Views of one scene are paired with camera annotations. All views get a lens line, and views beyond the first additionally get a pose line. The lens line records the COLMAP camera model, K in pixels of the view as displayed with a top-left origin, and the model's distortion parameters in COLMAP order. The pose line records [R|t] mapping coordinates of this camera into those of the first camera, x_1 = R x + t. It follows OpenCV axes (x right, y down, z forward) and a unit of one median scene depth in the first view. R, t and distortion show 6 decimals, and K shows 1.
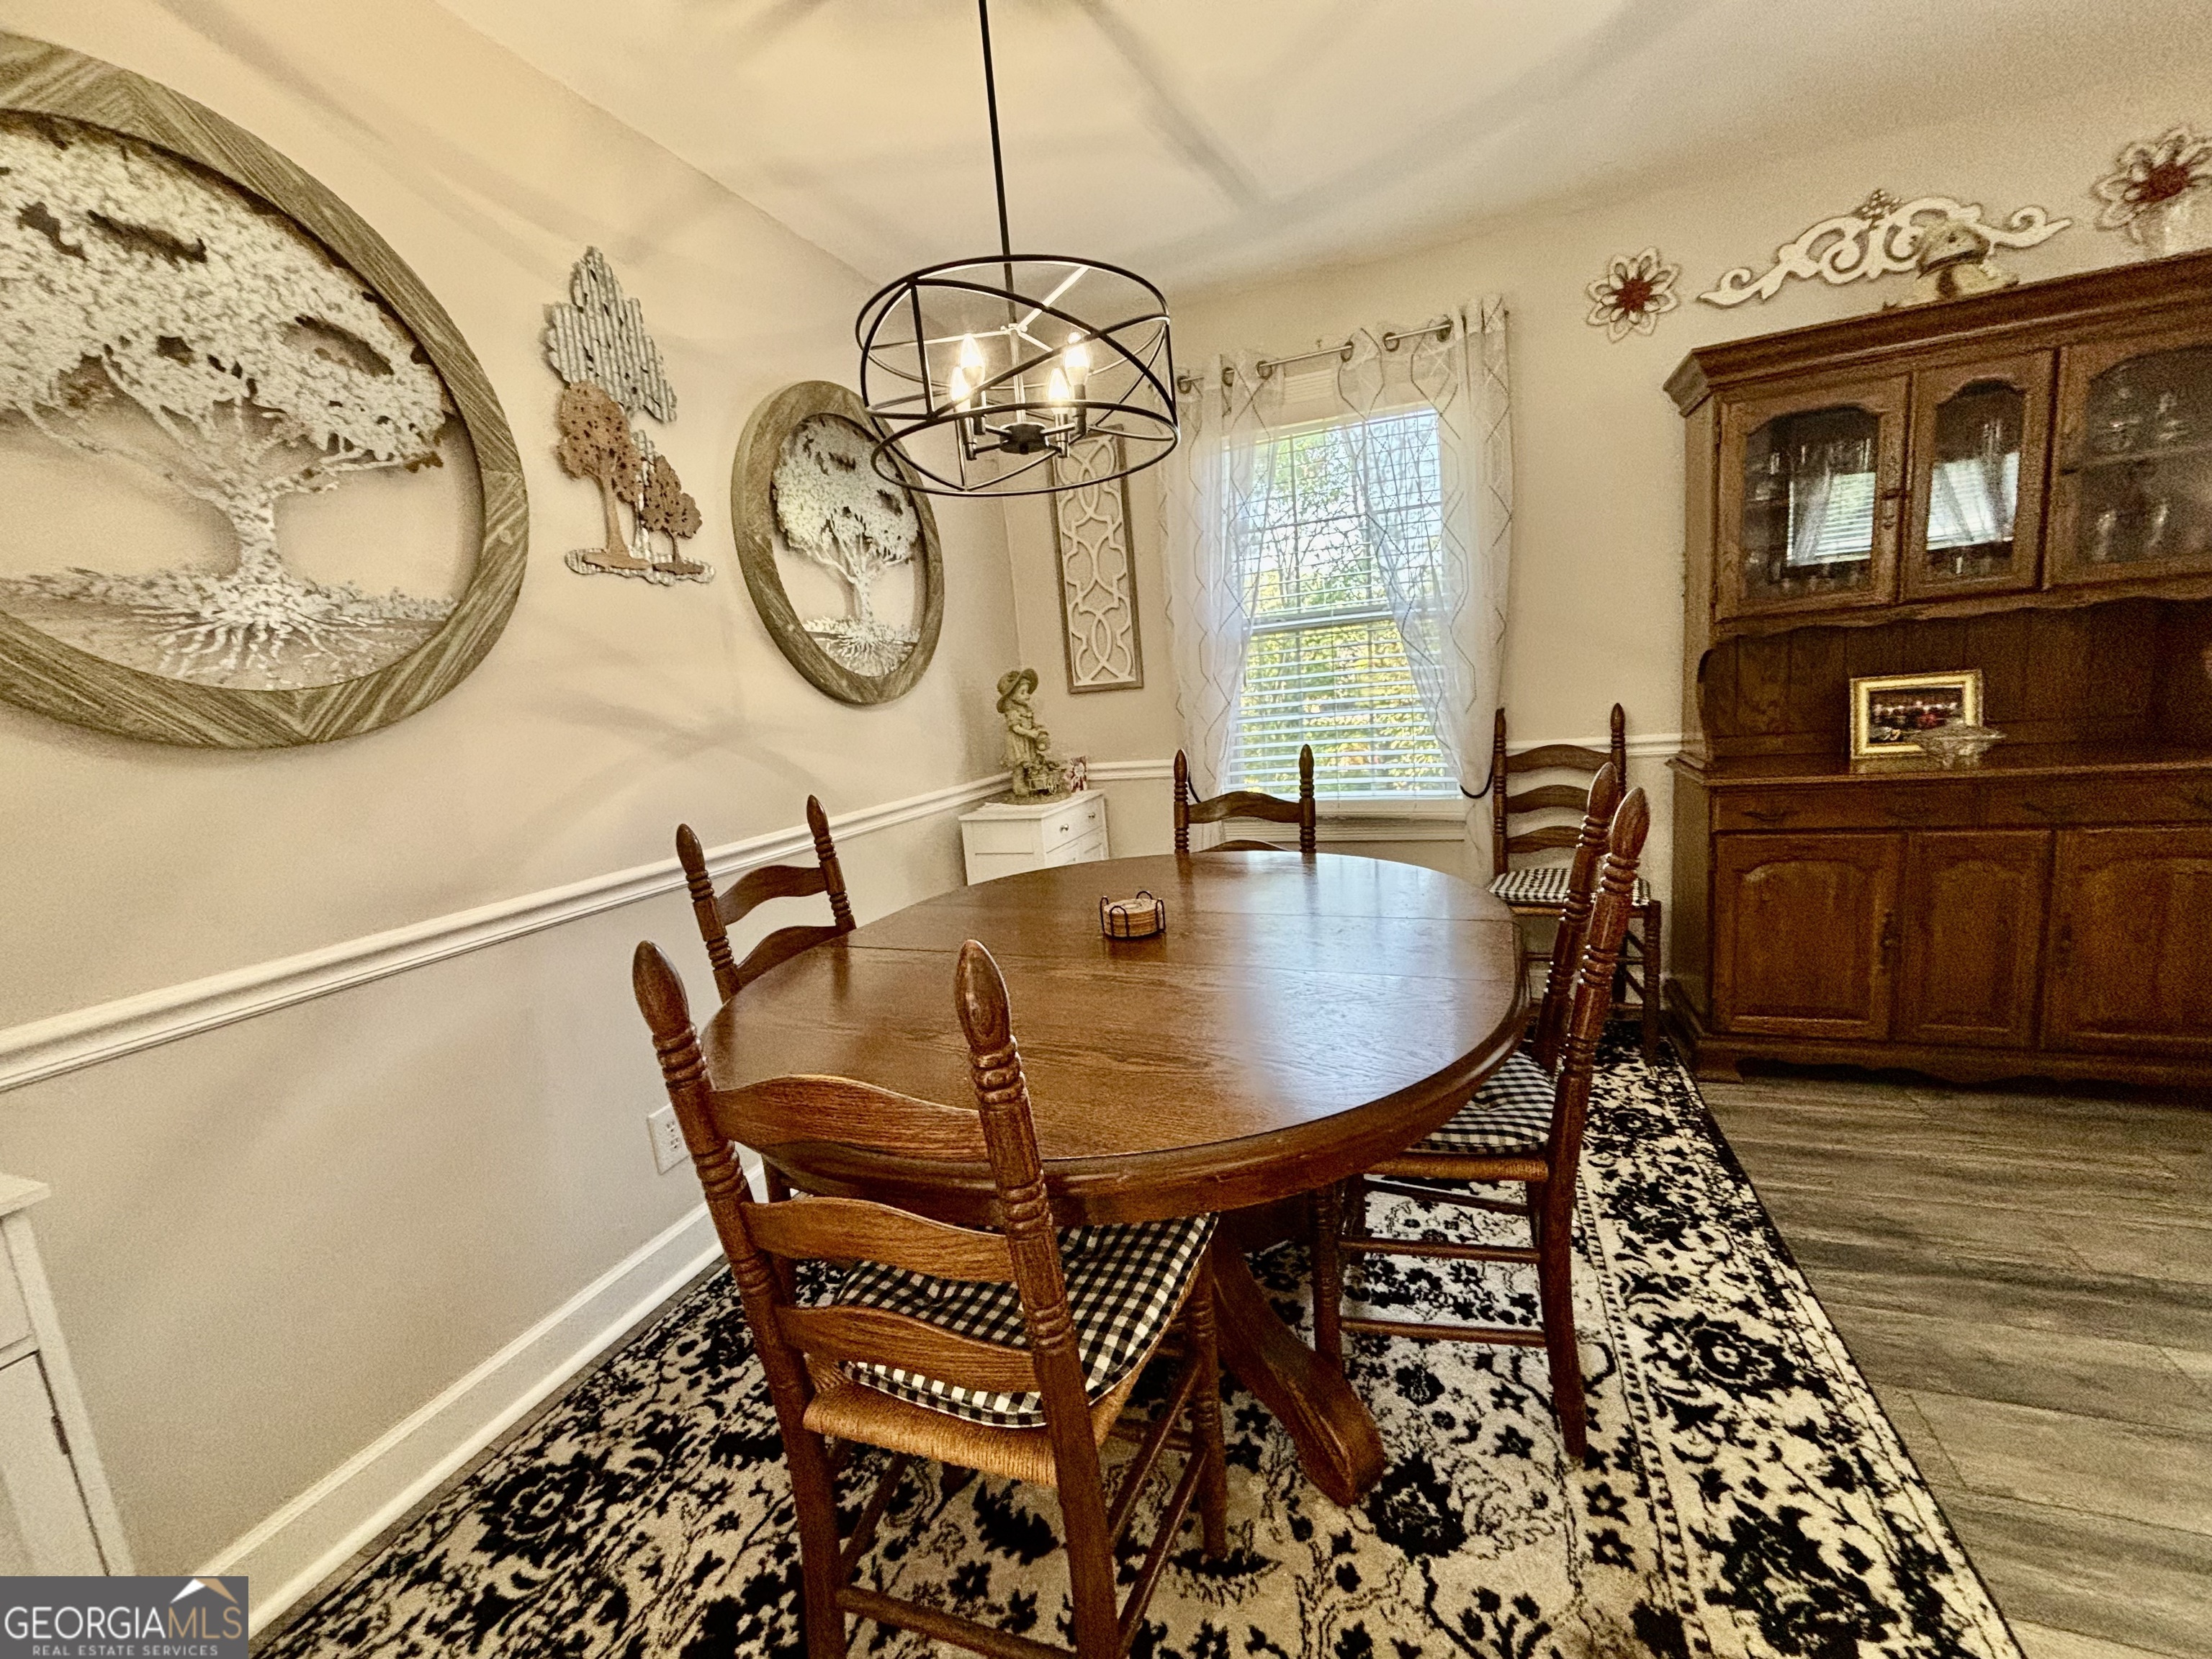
lens RADIAL K [[899.3, 0, 1103.1], [0, 899.3, 830.3], [0, 0, 1]] dist [0.002102, -0.000654]
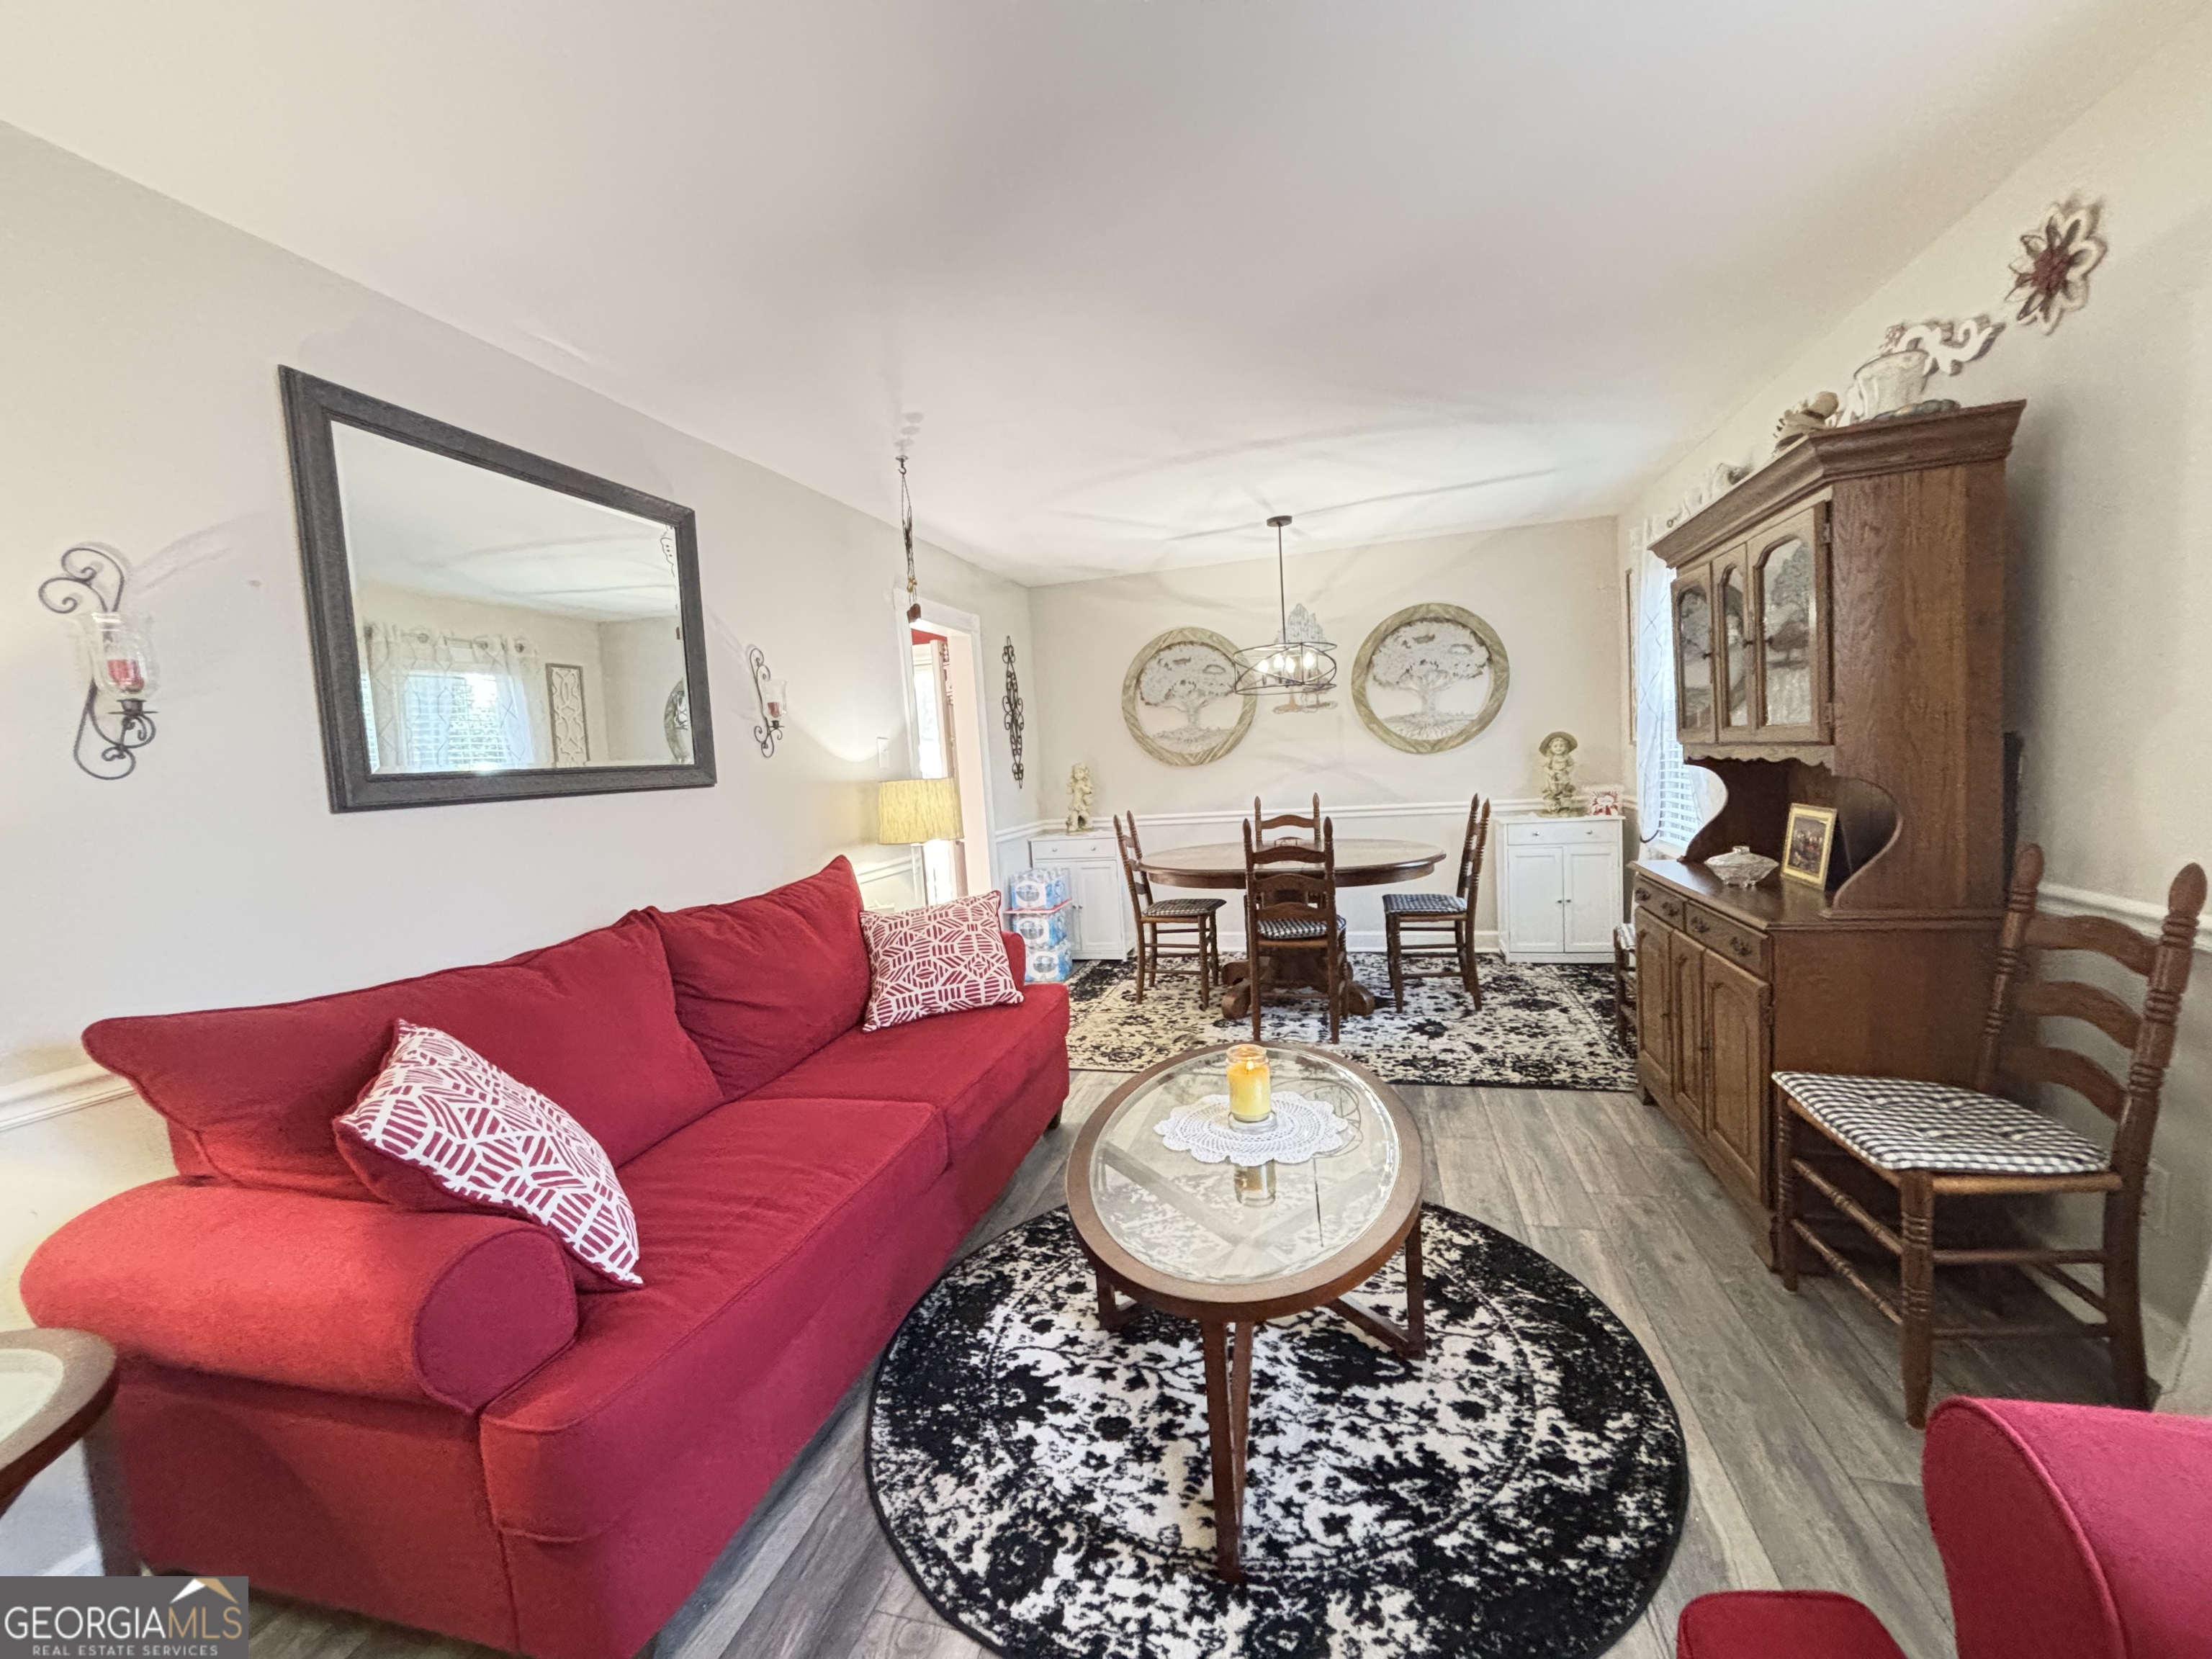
lens RADIAL K [[899.3, 0, 1101.9], [0, 899.3, 823.3], [0, 0, 1]] dist [0.002102, -0.000654]
pose [[0.091561, 0.156432, -0.983436, 2.305208], [-0.097458, 0.984251, 0.147488, -0.284684], [0.991019, 0.082339, 0.105365, 0.083138]]
